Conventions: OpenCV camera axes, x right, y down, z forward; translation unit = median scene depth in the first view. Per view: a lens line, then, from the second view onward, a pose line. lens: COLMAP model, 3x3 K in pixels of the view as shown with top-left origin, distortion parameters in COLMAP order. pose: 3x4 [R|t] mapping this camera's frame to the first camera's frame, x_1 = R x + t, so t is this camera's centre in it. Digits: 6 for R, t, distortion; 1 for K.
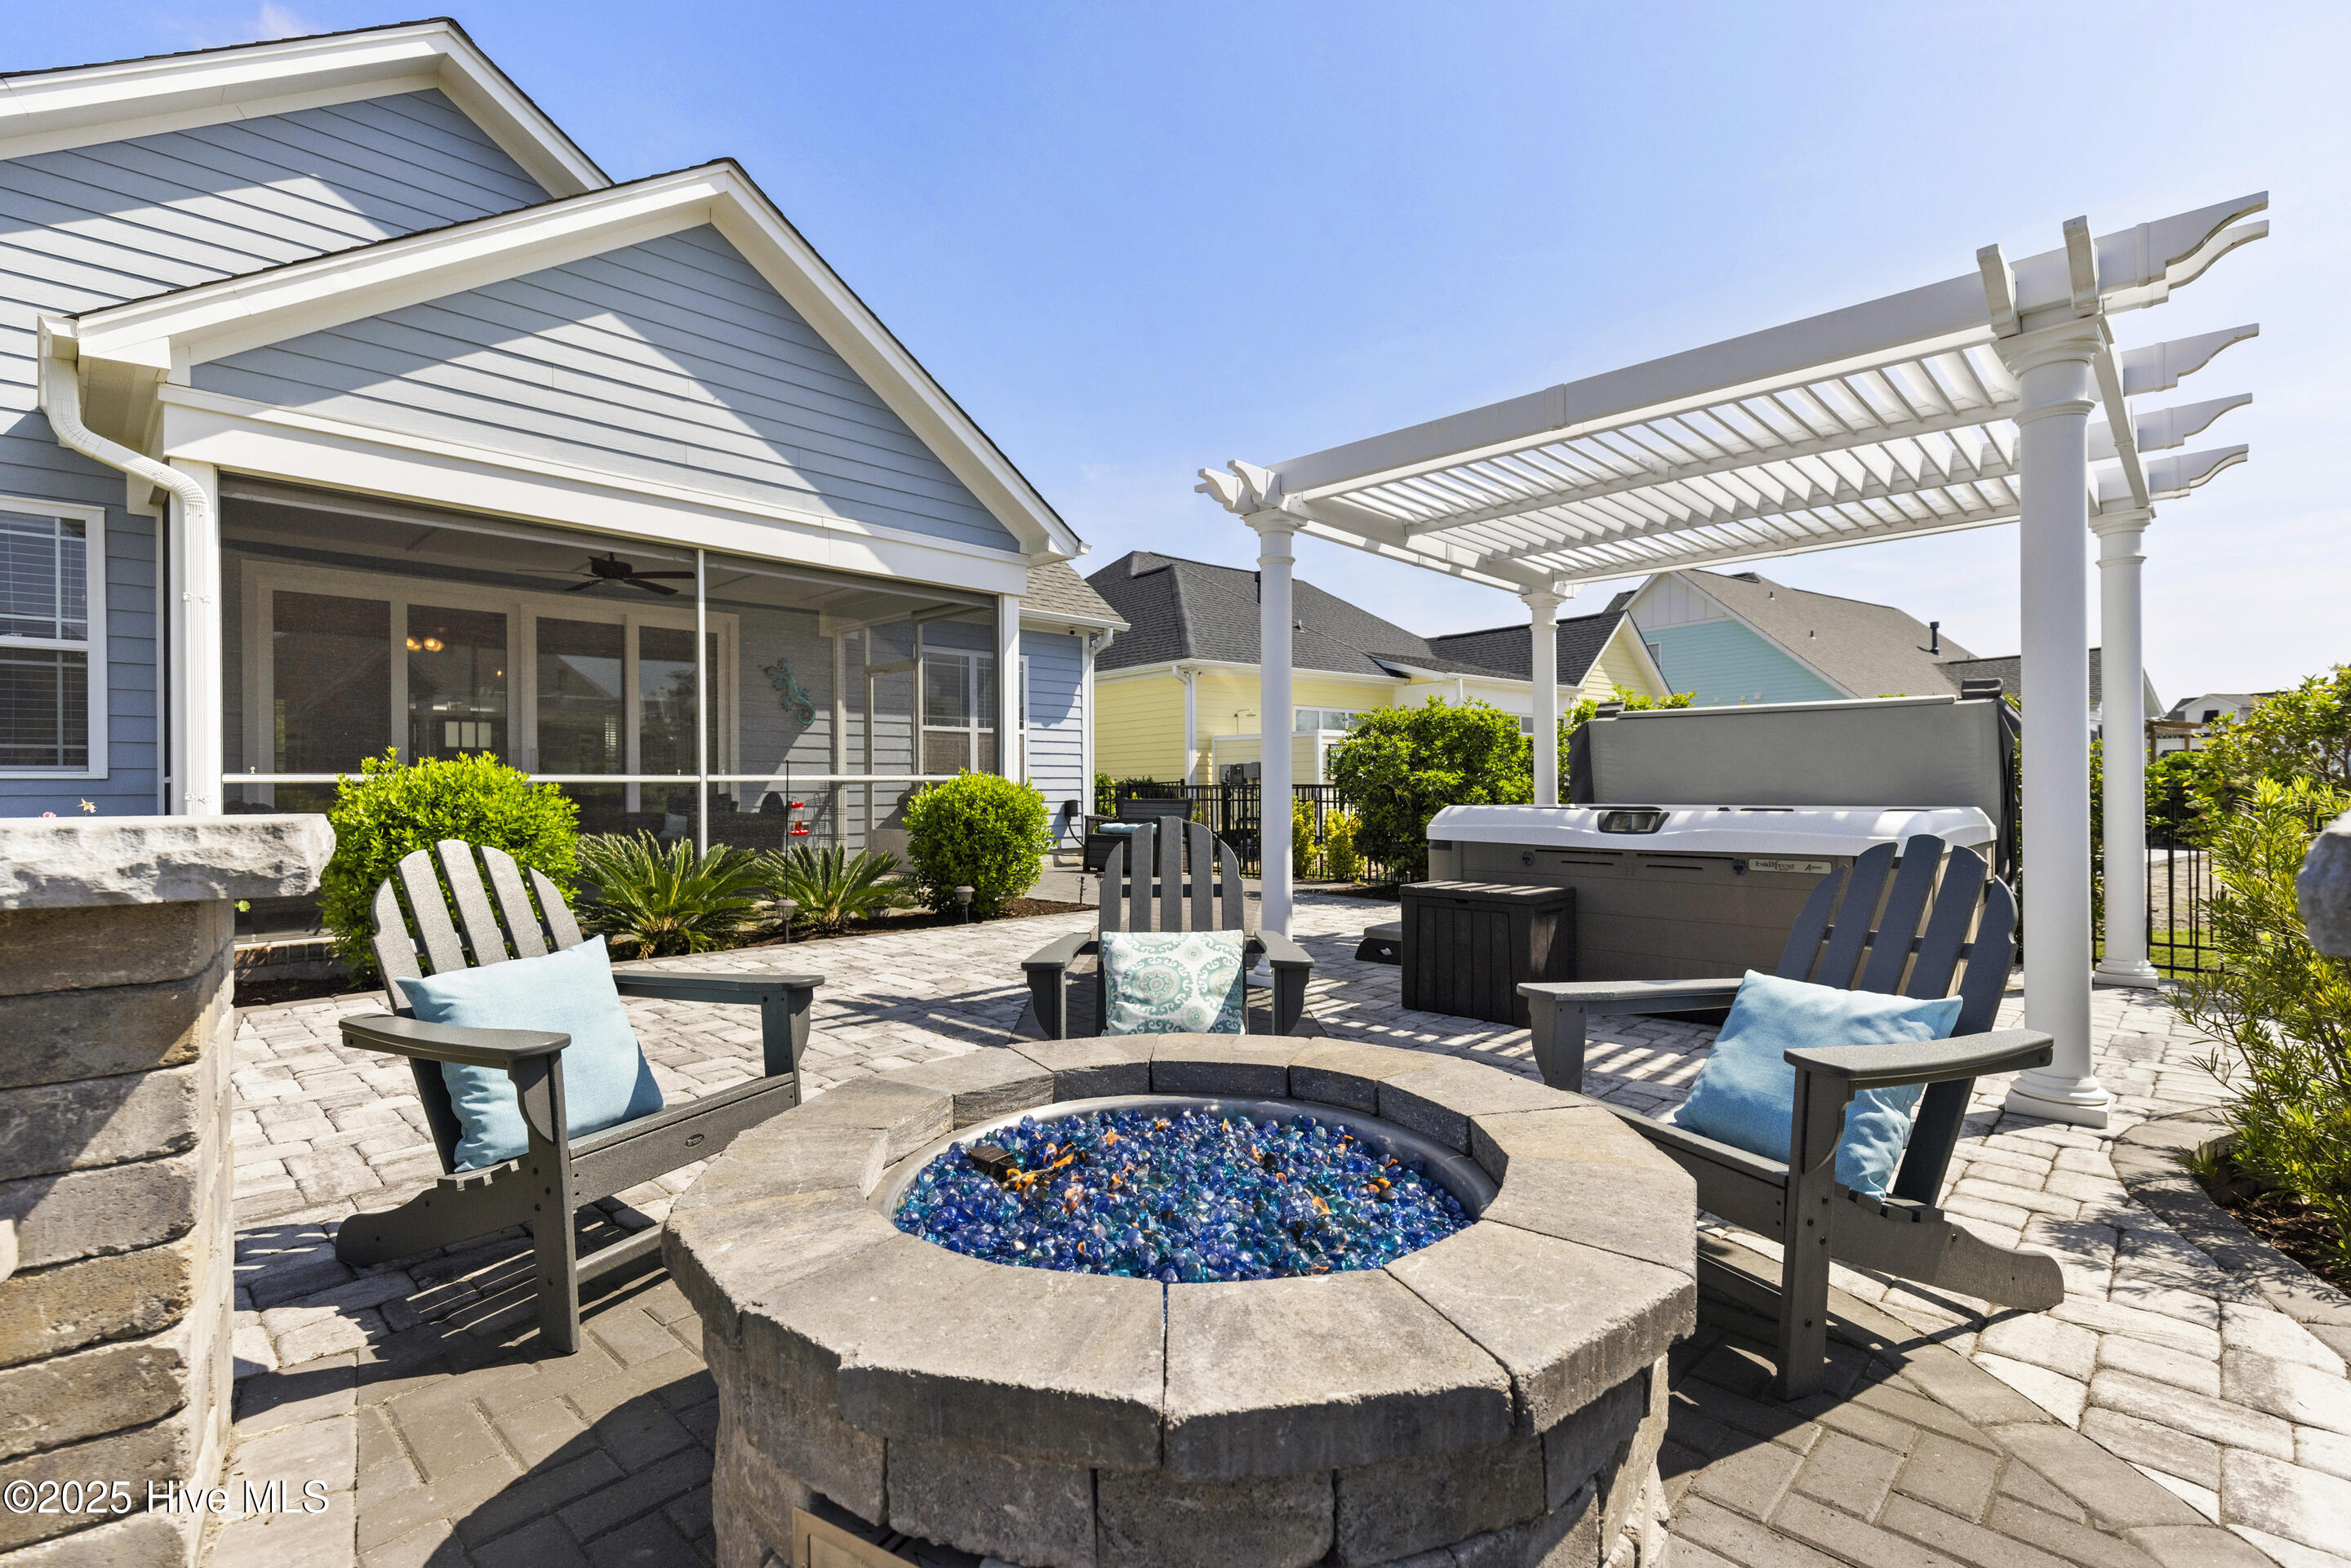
lens RADIAL K [[1080.6, 0, 1173.2], [0, 1080.6, 784.4], [0, 0, 1]] dist [0.010331, 0.000423]
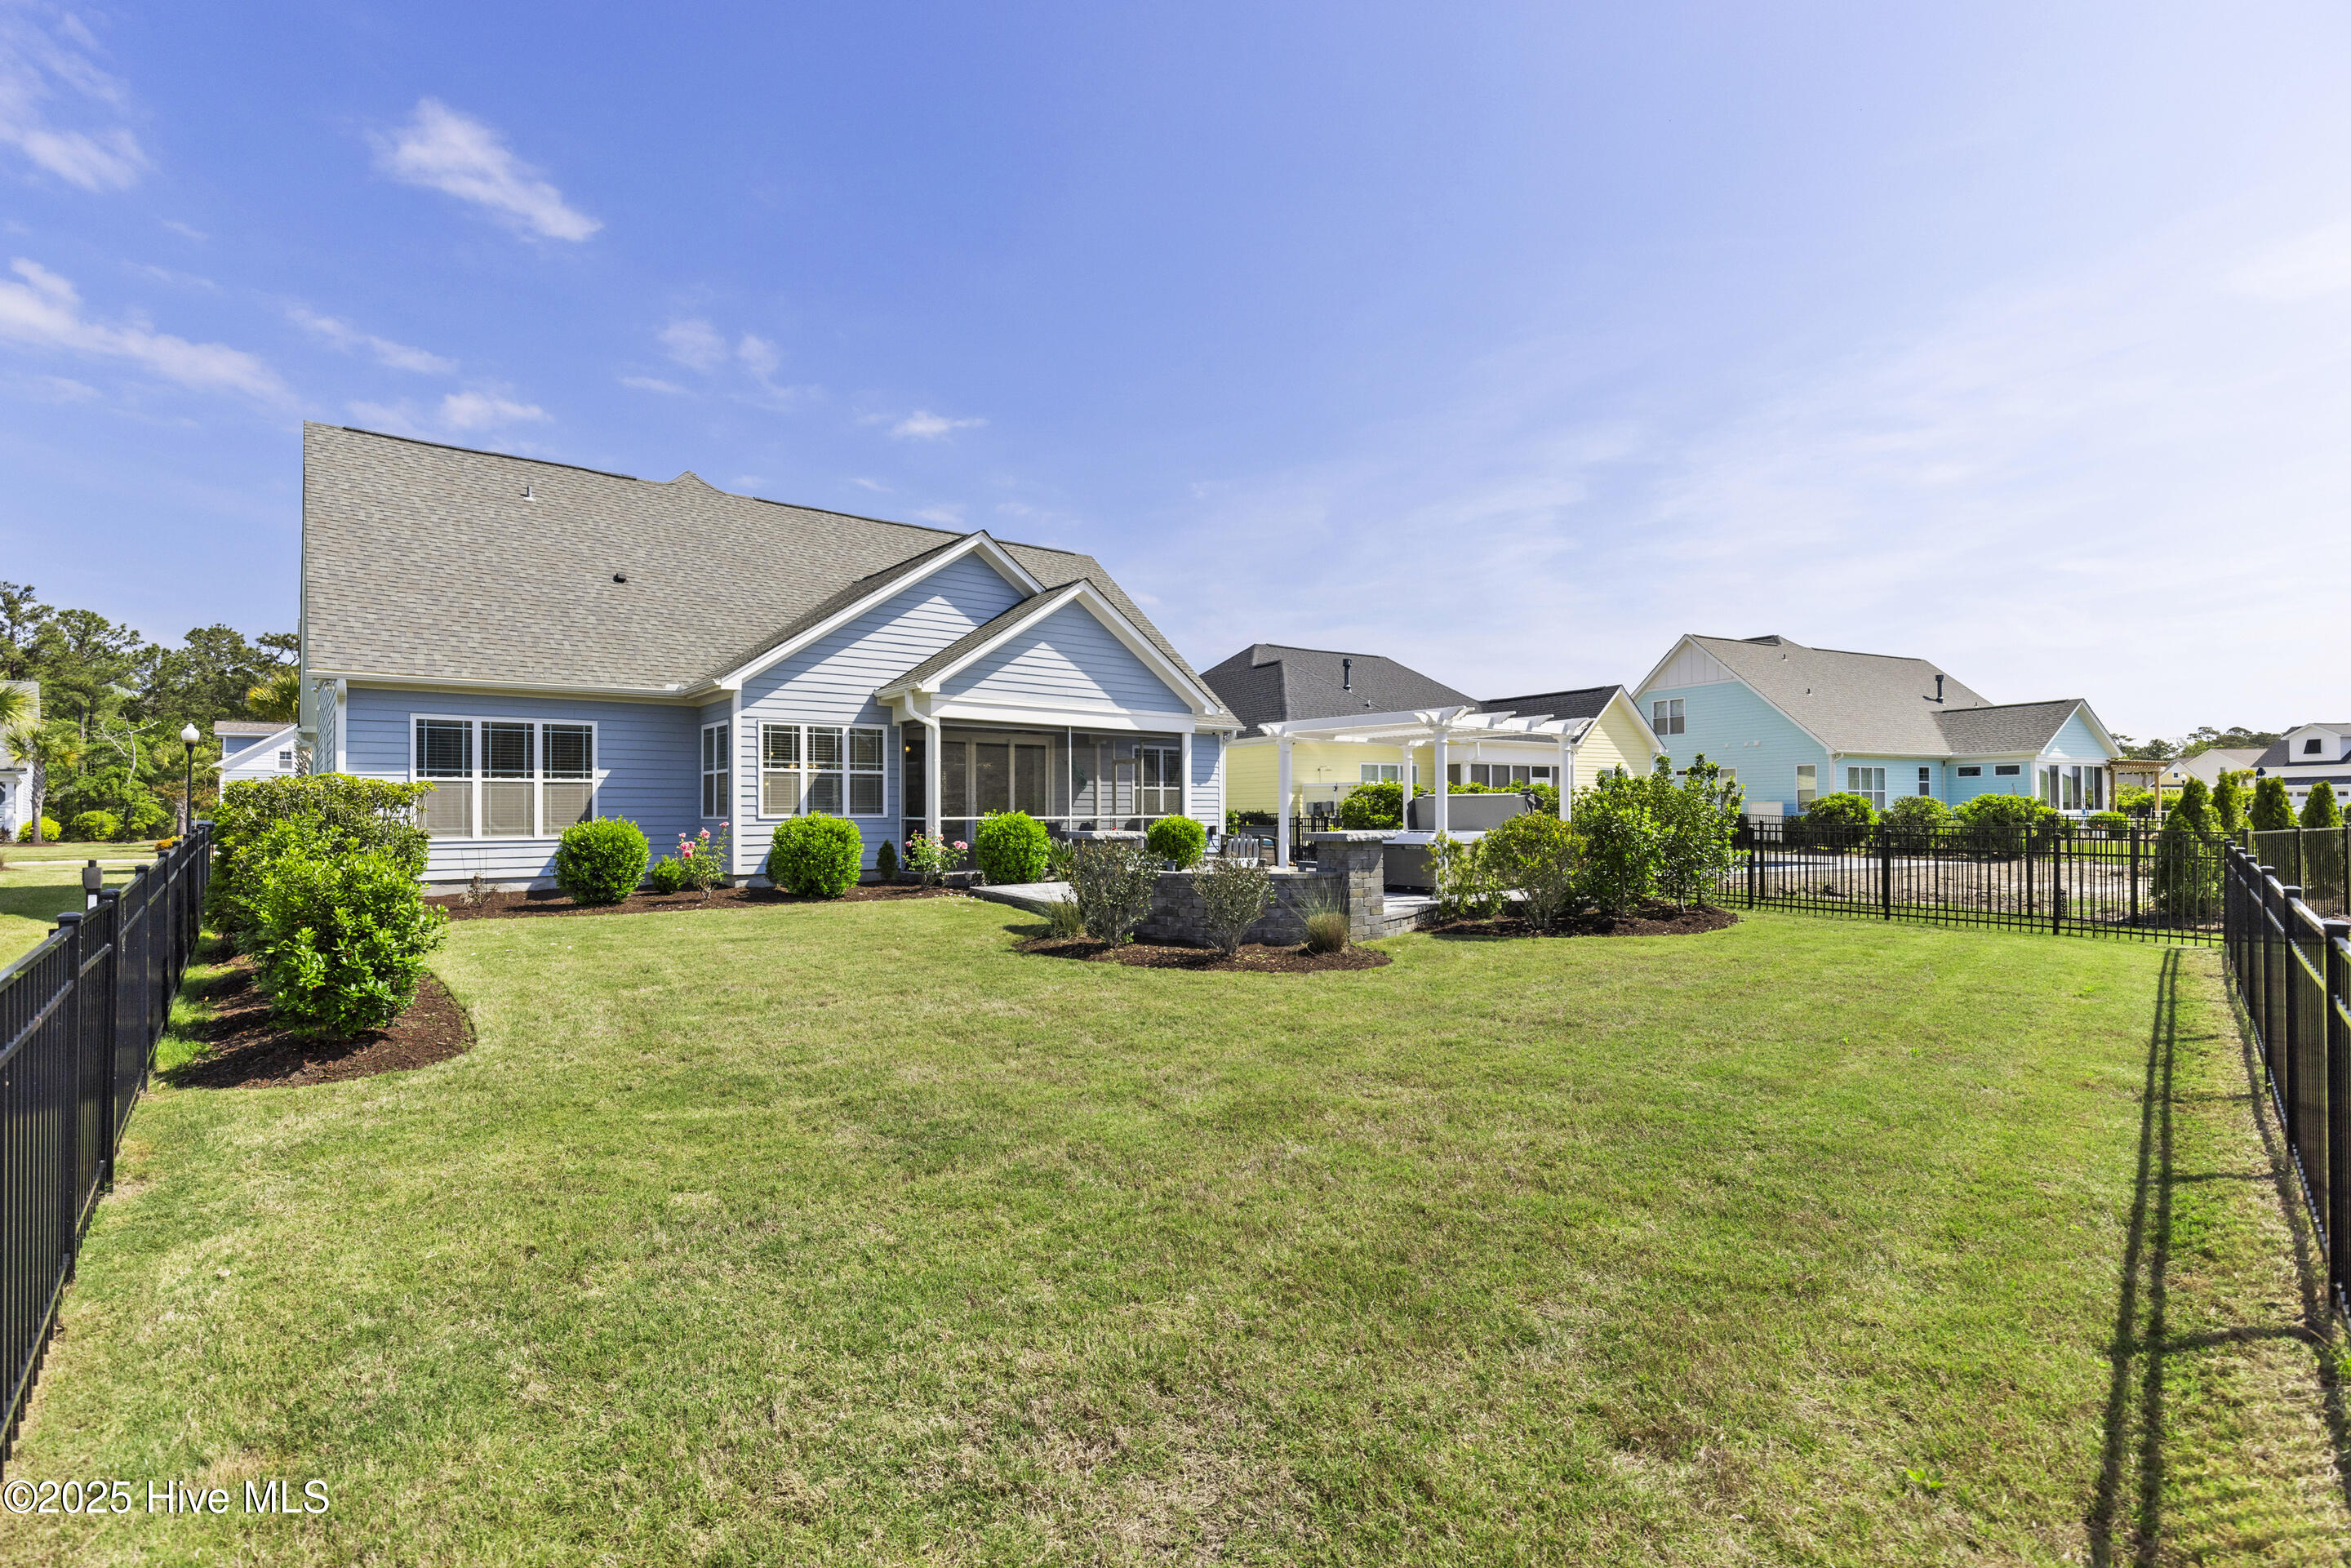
lens RADIAL K [[1158.0, 0, 1176.6], [0, 1158.0, 792.9], [0, 0, 1]] dist [-0.002699, -0.000349]
pose [[0.993259, 0.000827, -0.115914, 0.080531], [-0.002105, 0.999938, -0.010900, -0.021931], [0.115897, 0.011070, 0.993199, -1.081327]]
